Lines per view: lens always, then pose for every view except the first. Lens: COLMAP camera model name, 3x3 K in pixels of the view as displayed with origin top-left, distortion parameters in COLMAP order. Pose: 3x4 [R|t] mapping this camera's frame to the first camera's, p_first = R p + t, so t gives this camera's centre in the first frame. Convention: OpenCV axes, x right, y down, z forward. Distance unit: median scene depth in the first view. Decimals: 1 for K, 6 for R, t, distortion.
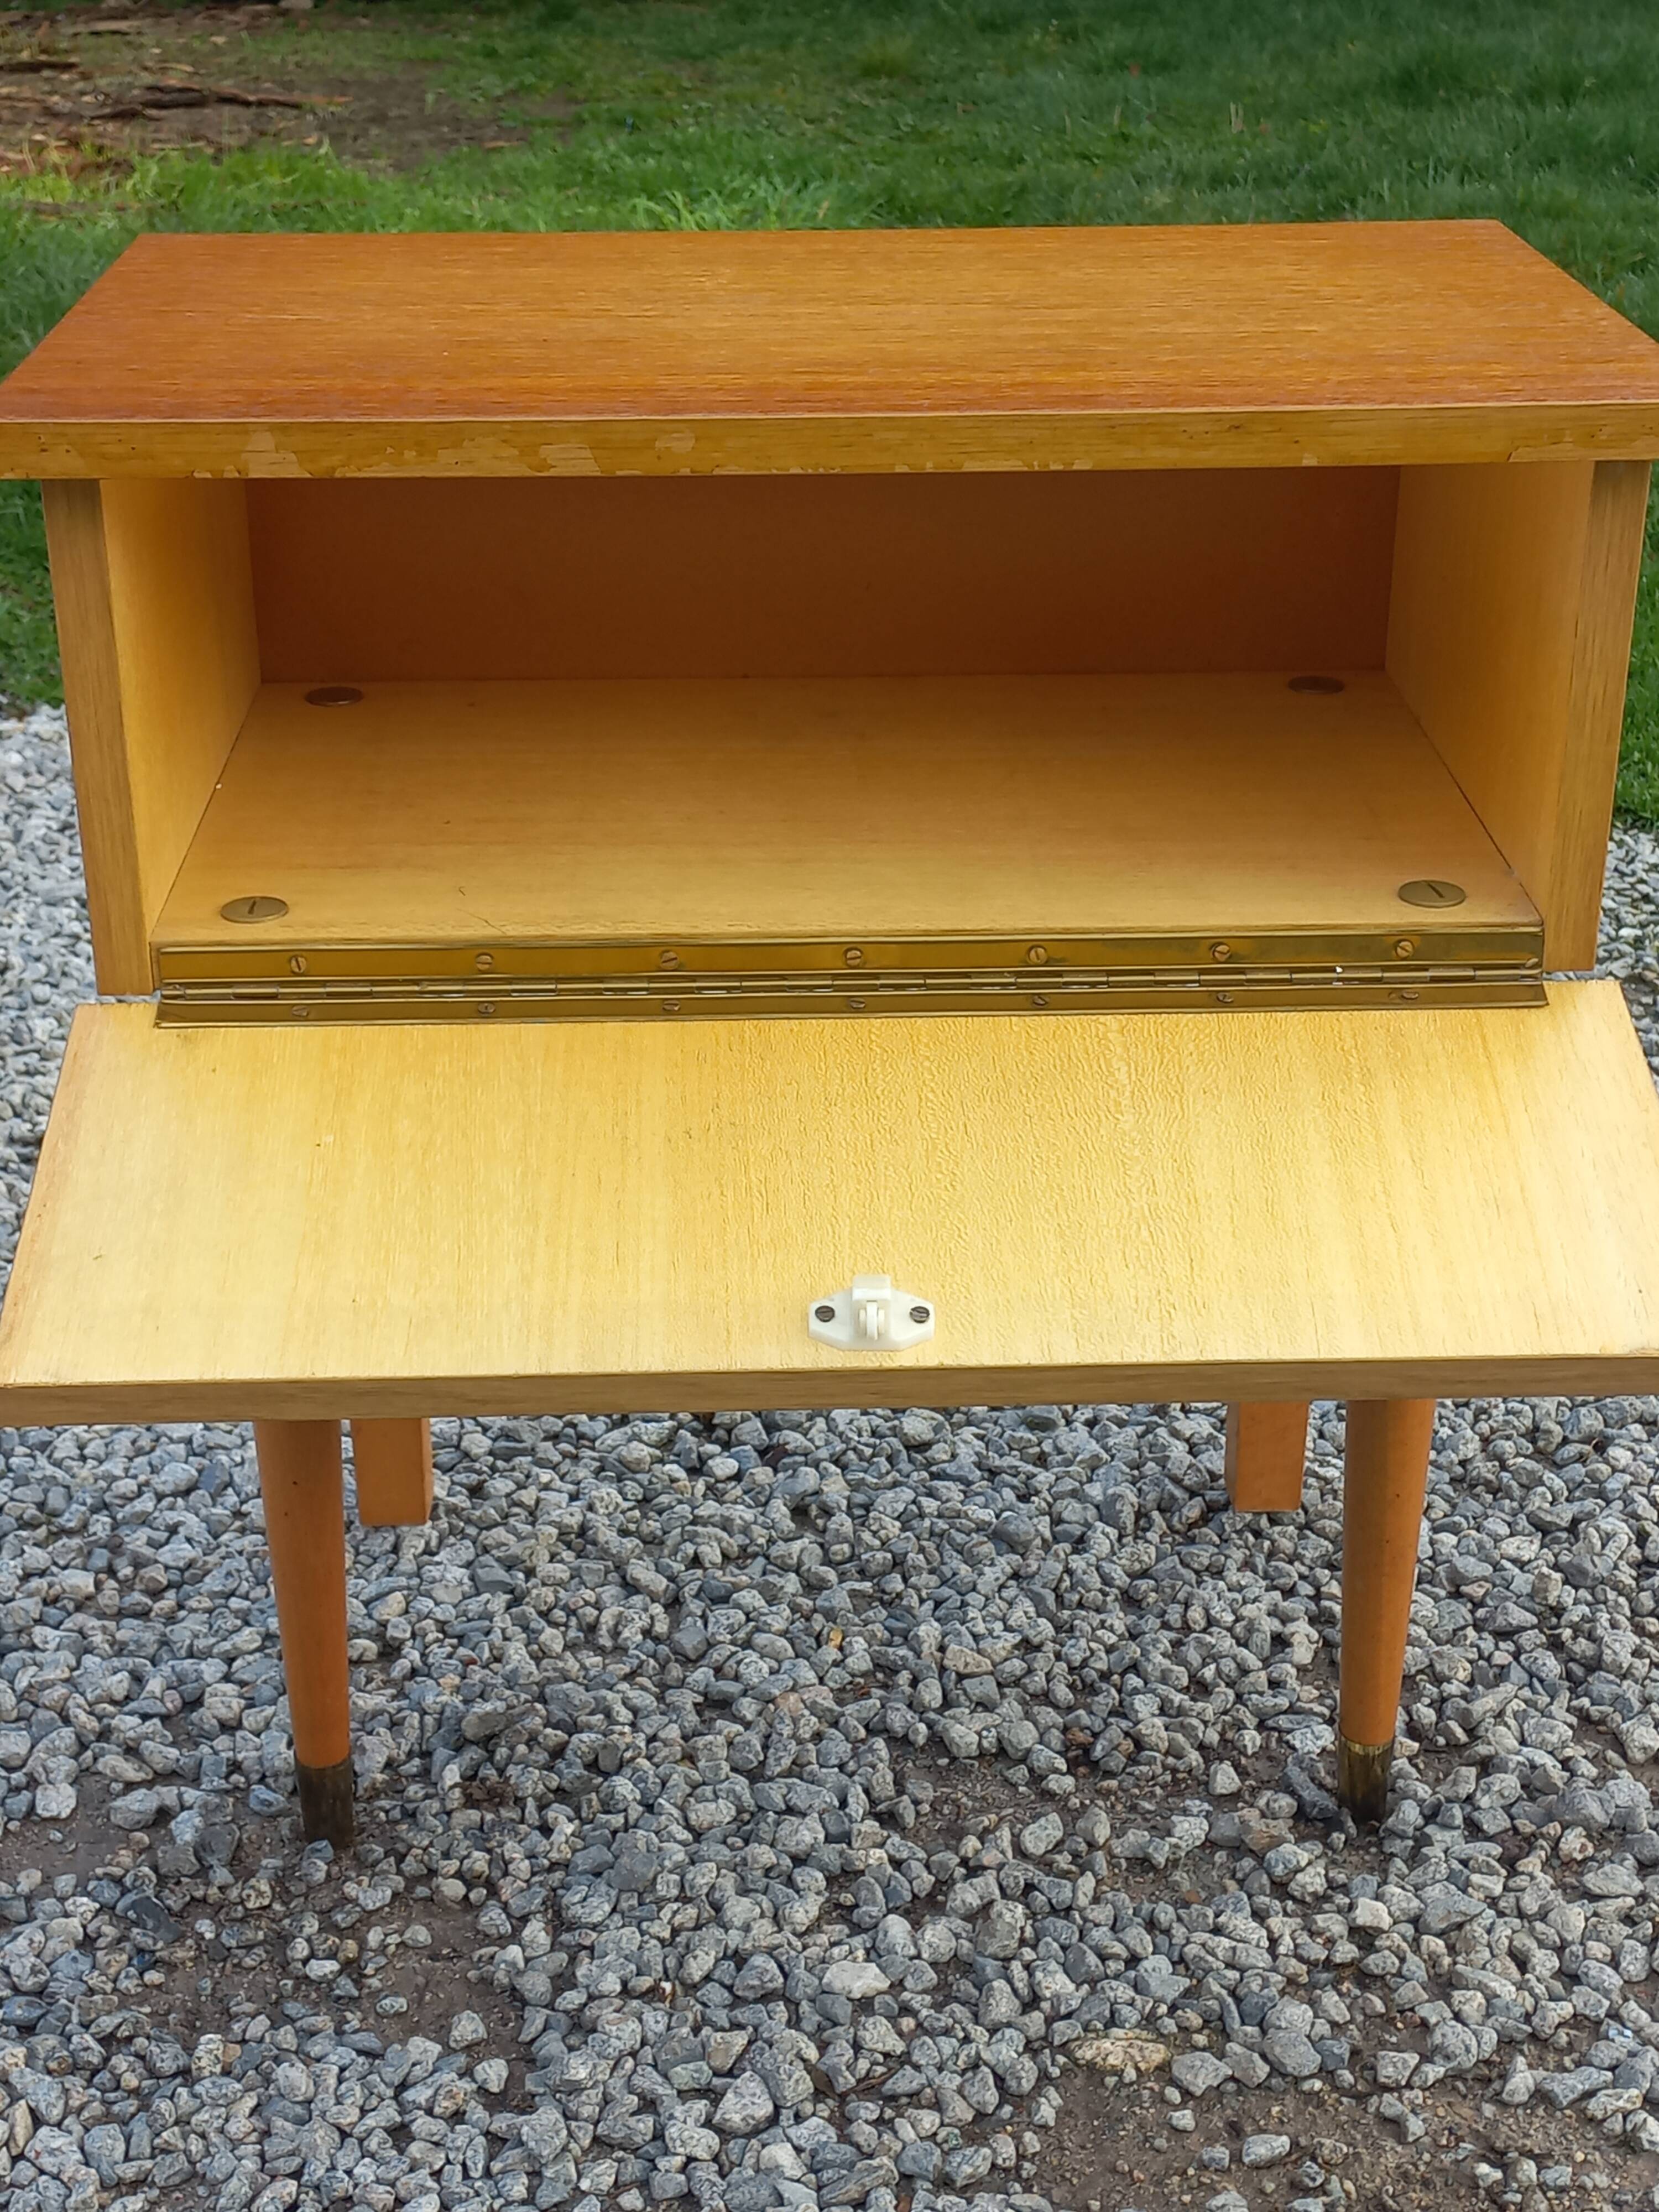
lens RADIAL K [[3162.6, 0, 836.2], [0, 3162.6, 1104.5], [0, 0, 1]] dist [0.077802, 0.000000]
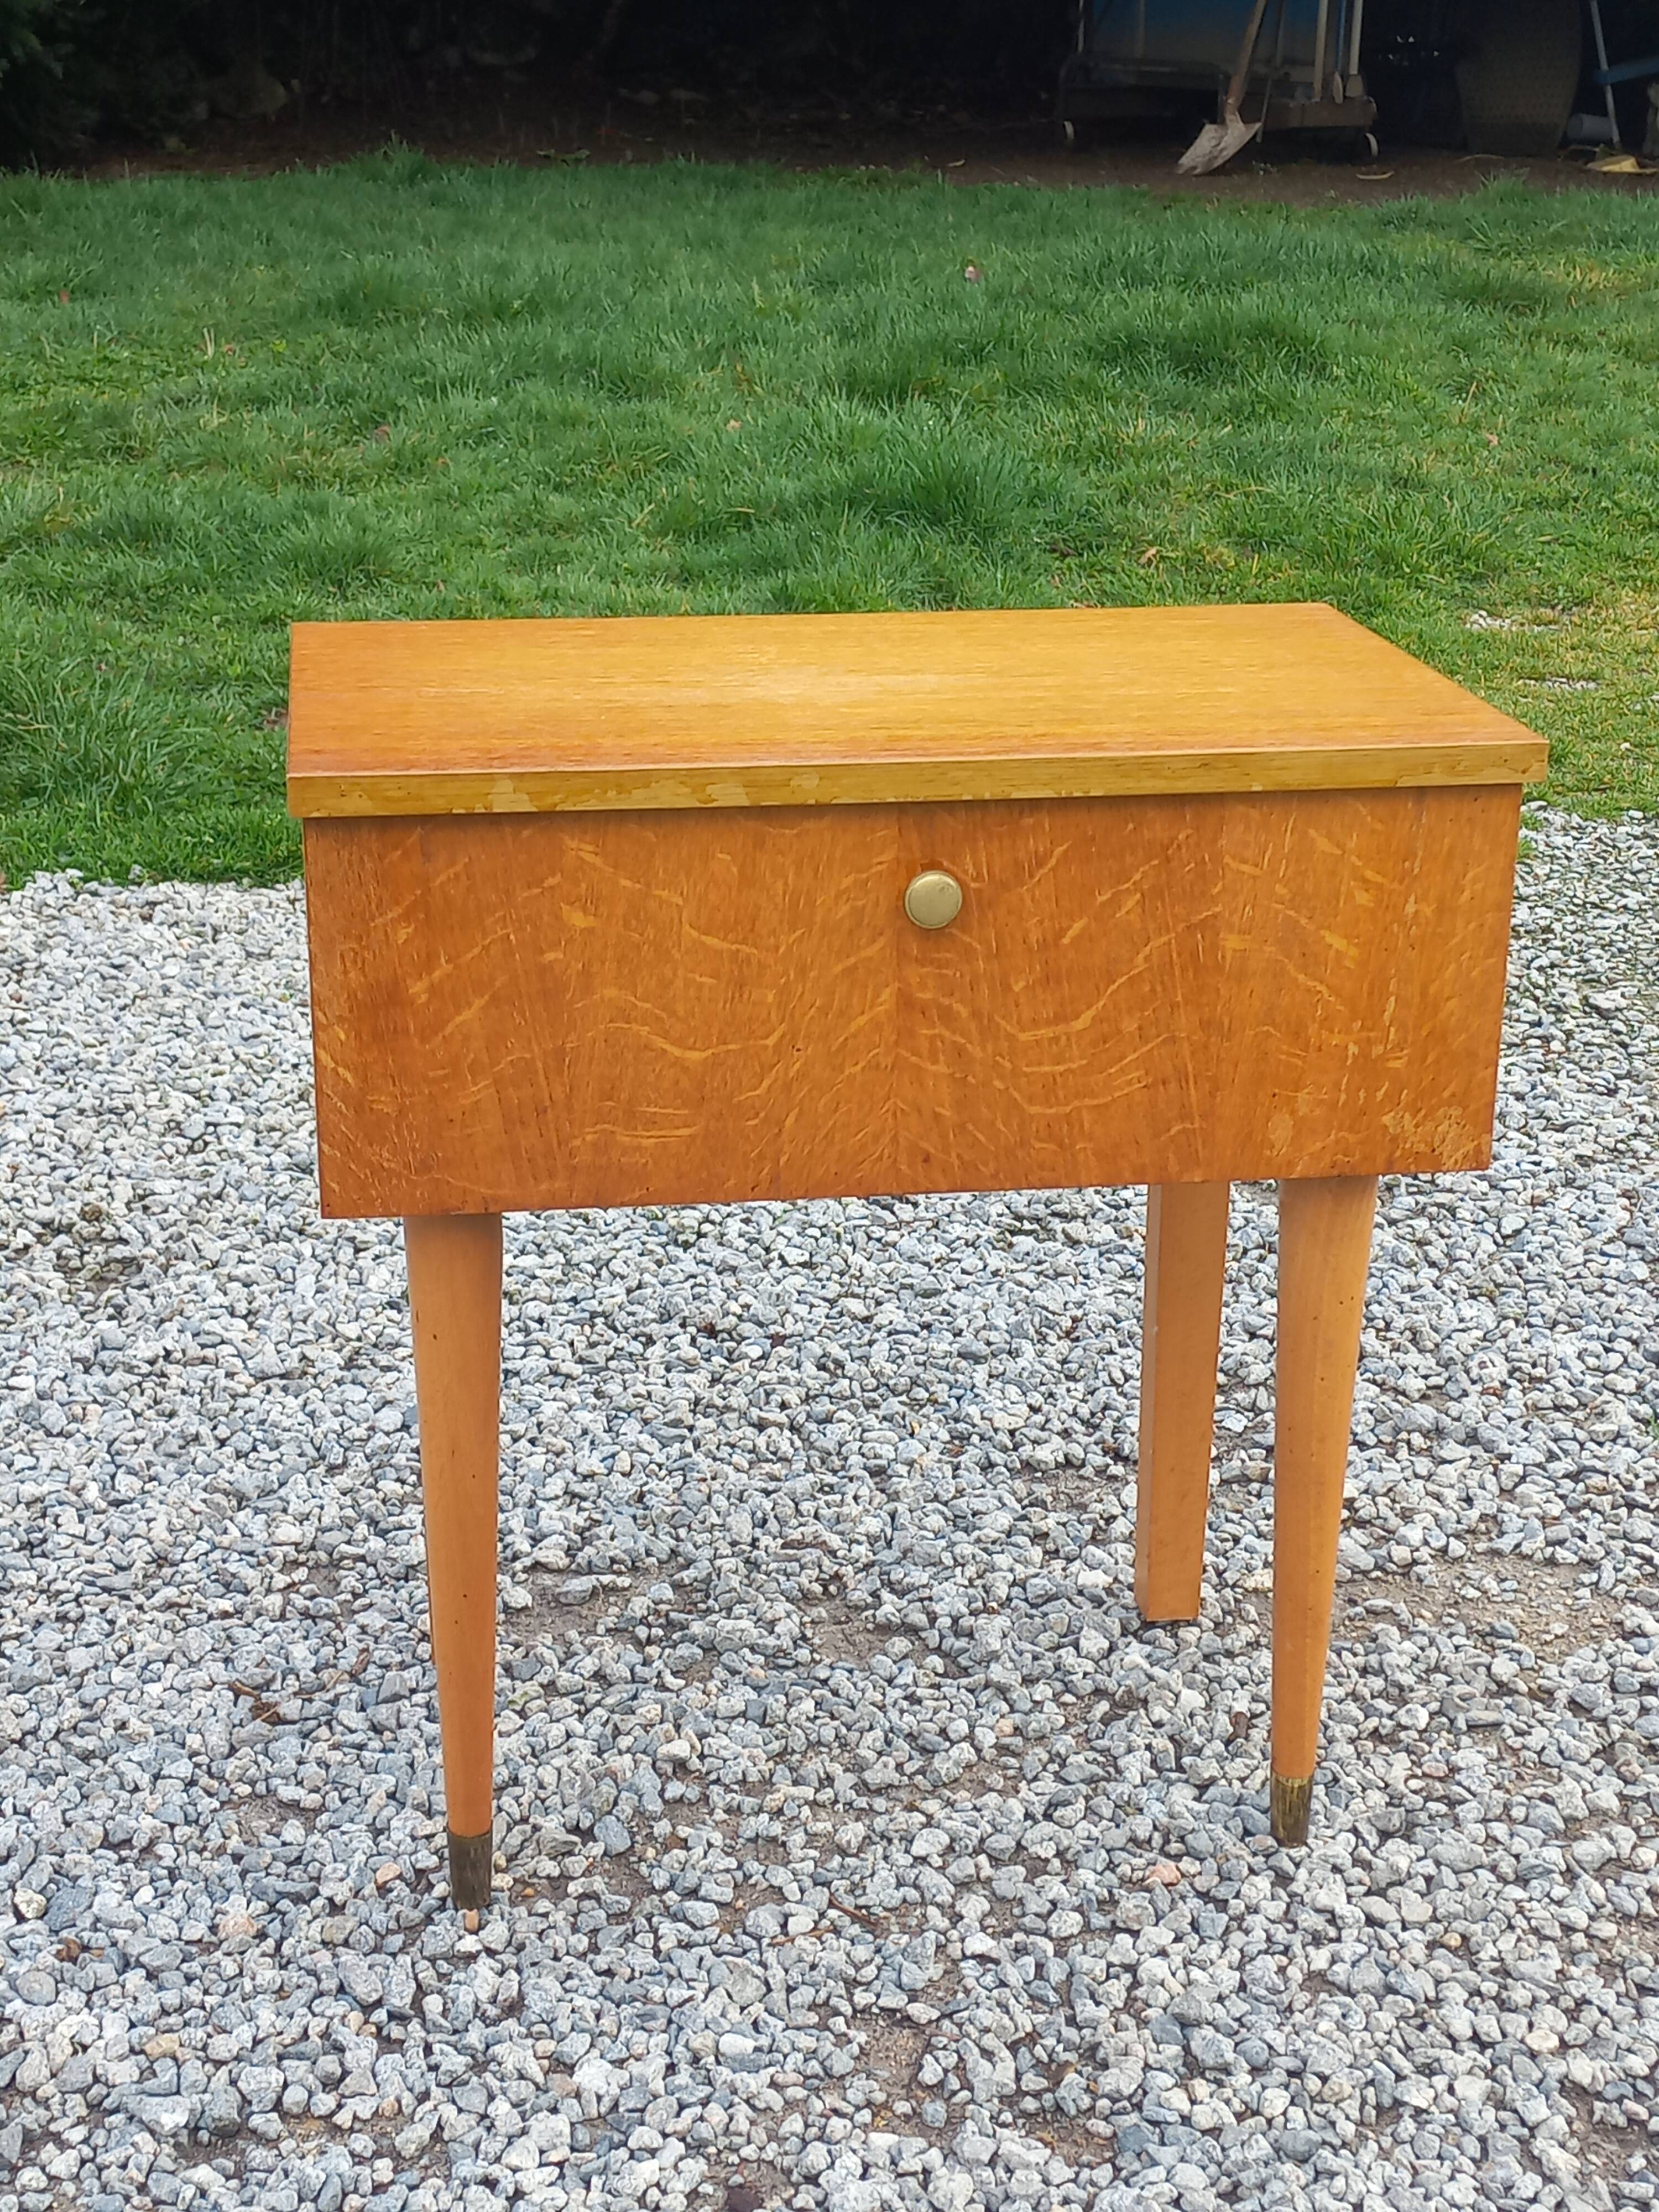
lens RADIAL K [[3162.6, 0, 838.1], [0, 3162.6, 1094.0], [0, 0, 1]] dist [0.077802, 0.000000]
pose [[0.914708, -0.129887, 0.382674, -0.672741], [0.150700, 0.988269, -0.024782, 0.051930], [-0.374965, 0.080338, 0.923551, -0.433507]]
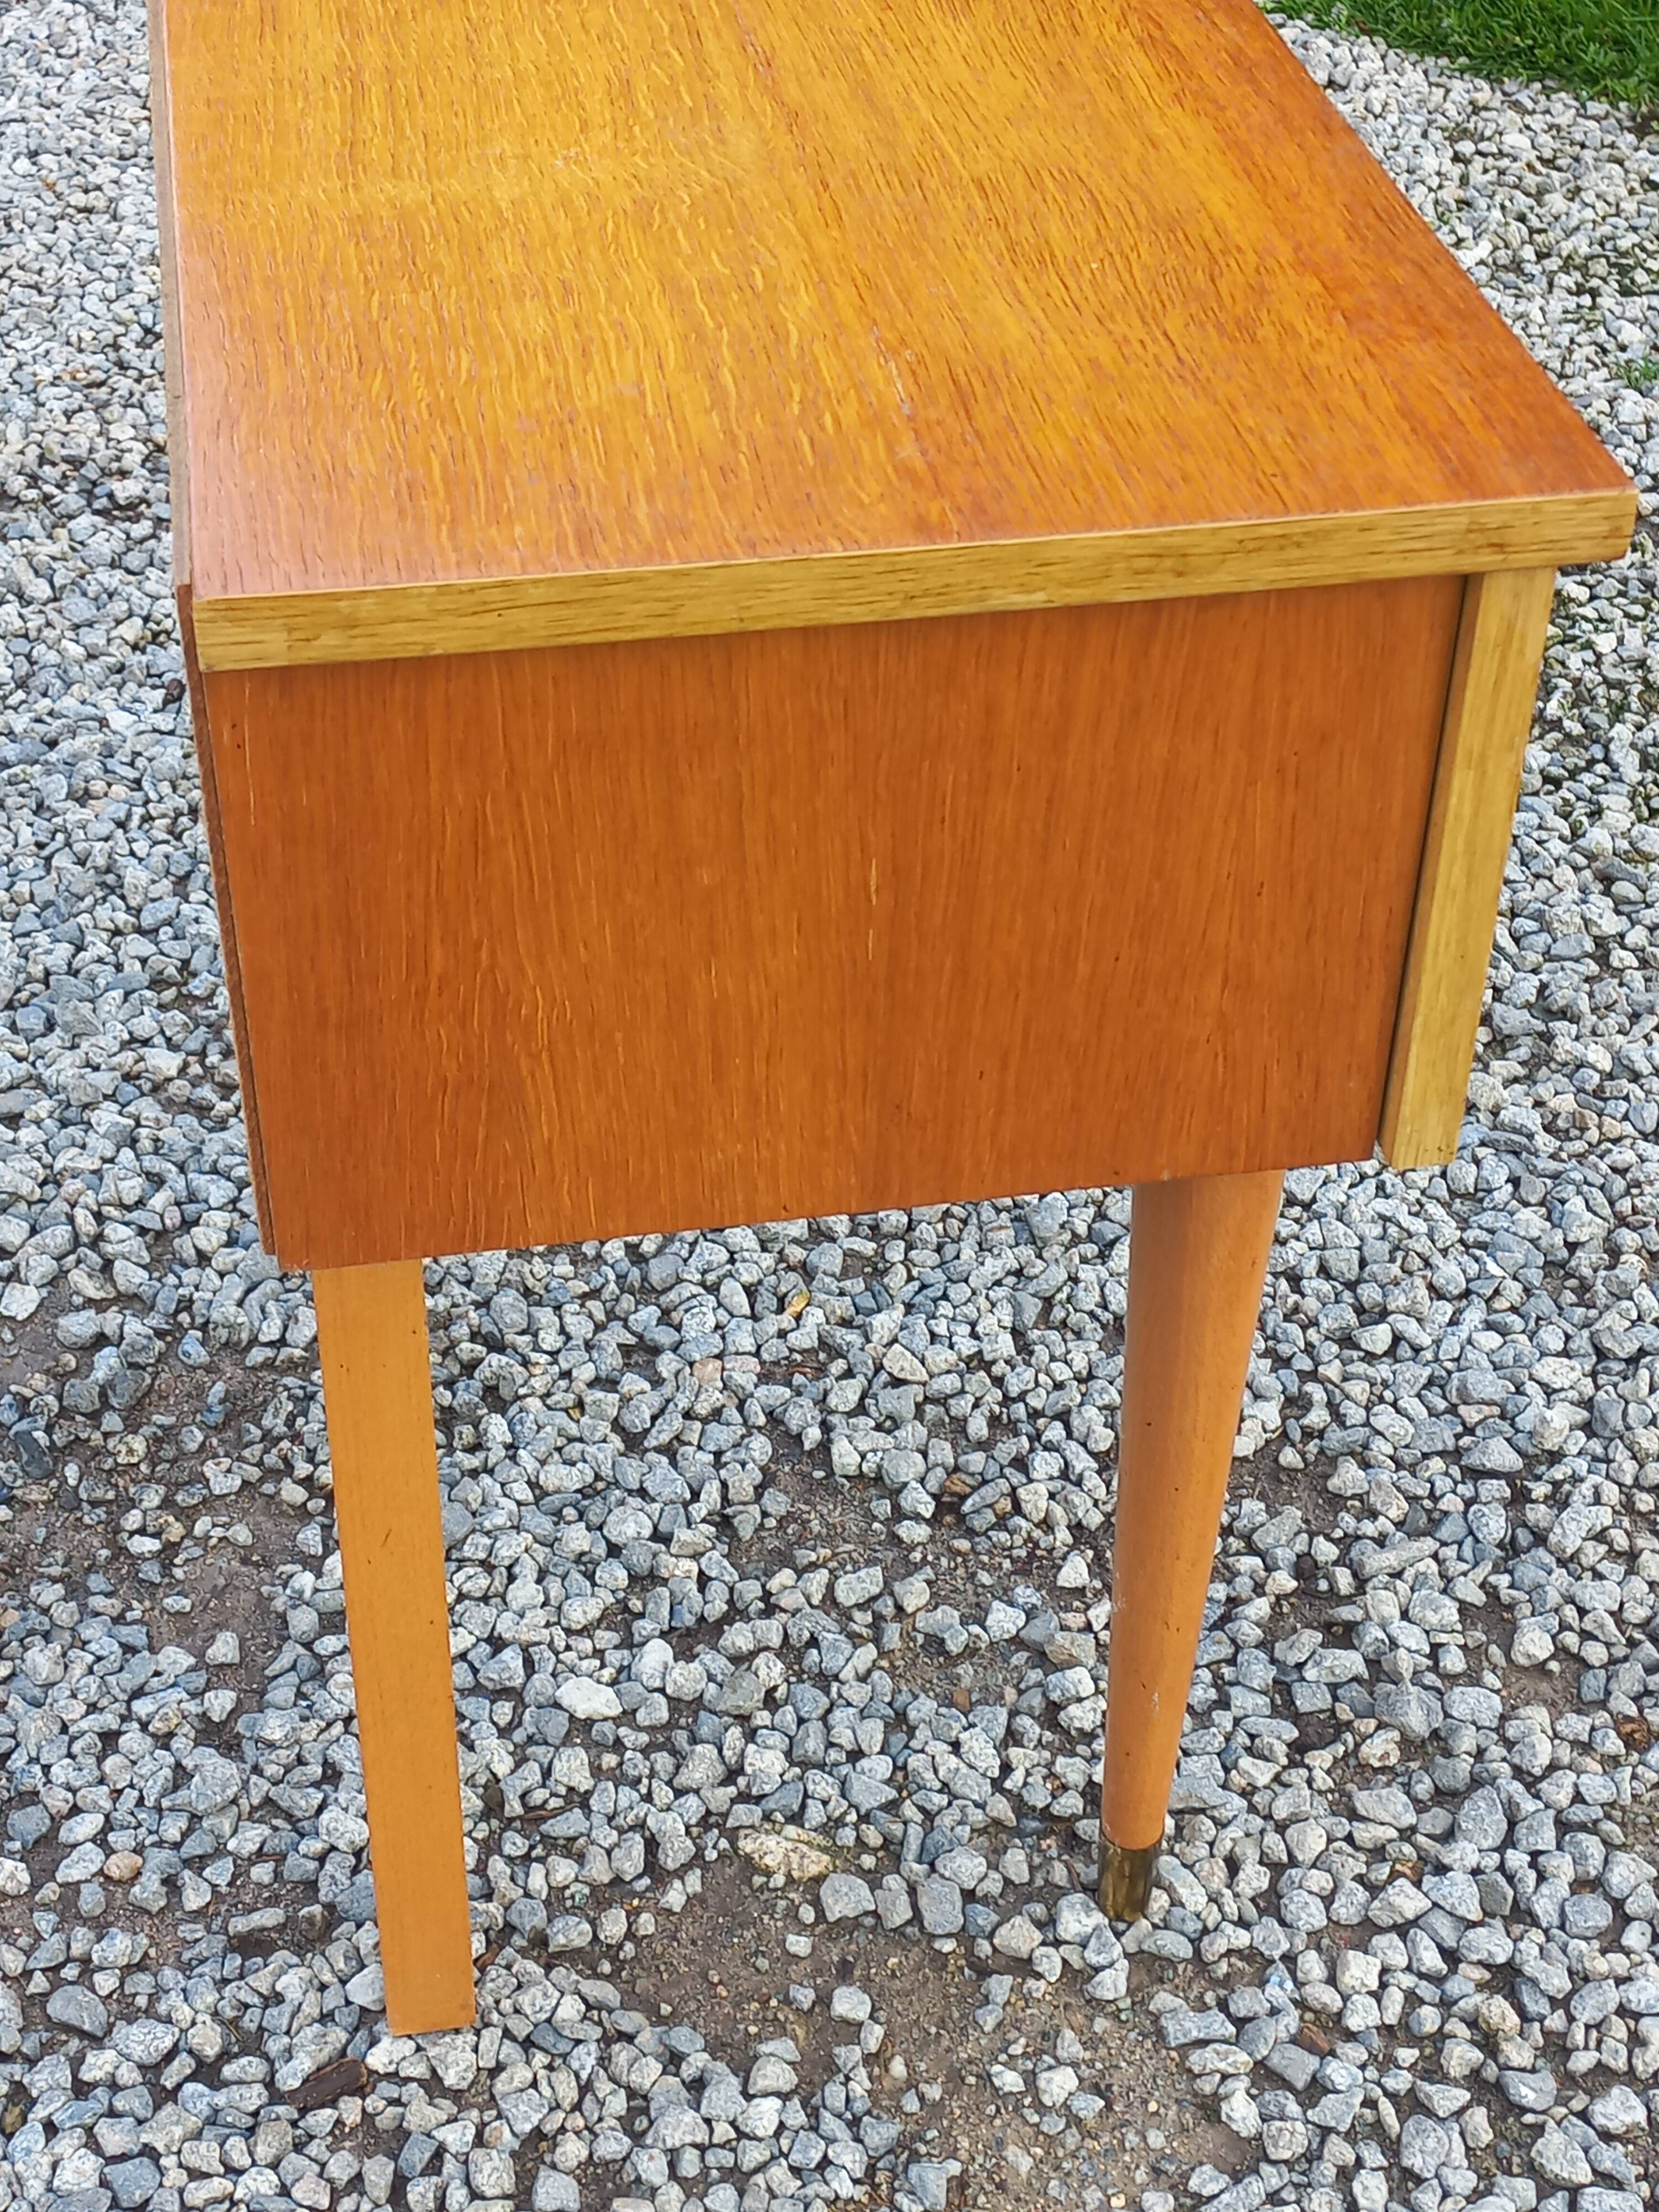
lens RADIAL K [[3162.6, 0, 837.7], [0, 3162.6, 1097.0], [0, 0, 1]] dist [0.077802, 0.000000]
pose [[0.932541, 0.225940, -0.281634, 0.314984], [-0.137867, 0.943732, 0.300605, -0.218001], [0.333706, -0.241499, 0.911218, 0.142756]]
